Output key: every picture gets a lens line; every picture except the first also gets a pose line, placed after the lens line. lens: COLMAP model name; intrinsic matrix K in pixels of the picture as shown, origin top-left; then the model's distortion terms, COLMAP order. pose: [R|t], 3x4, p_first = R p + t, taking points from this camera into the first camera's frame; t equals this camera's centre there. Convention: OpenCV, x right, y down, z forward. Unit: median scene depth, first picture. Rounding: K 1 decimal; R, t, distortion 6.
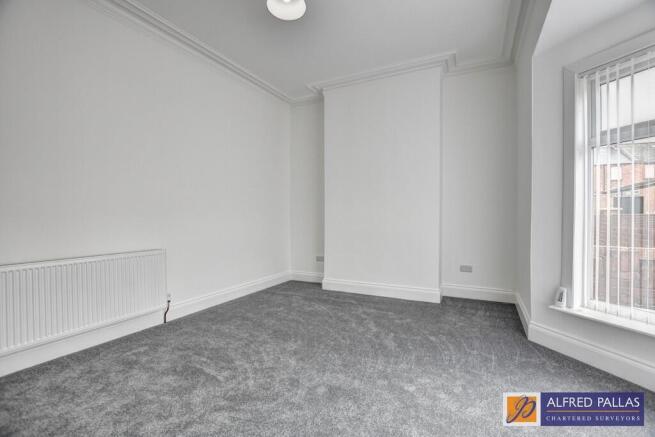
lens RADIAL K [[289.7, 0, 327.5], [0, 289.7, 218.5], [0, 0, 1]] dist [-0.000243, -0.000122]
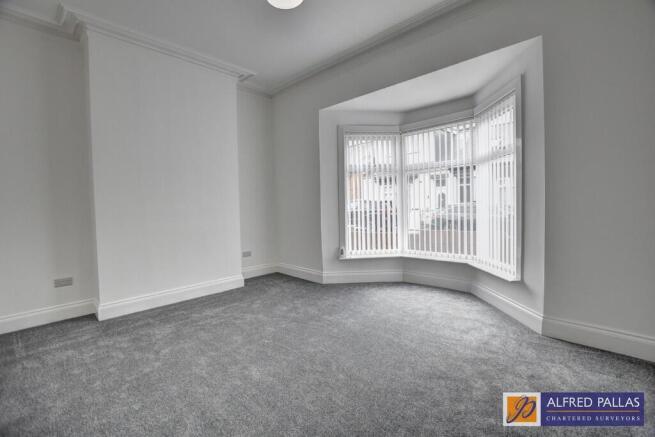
lens RADIAL K [[289.7, 0, 327.5], [0, 289.7, 218.5], [0, 0, 1]] dist [-0.000243, -0.000122]
pose [[0.308702, -0.038508, 0.950379, -0.563471], [0.039667, 0.998832, 0.027586, 0.005861], [-0.950331, 0.029183, 0.309869, 0.309657]]
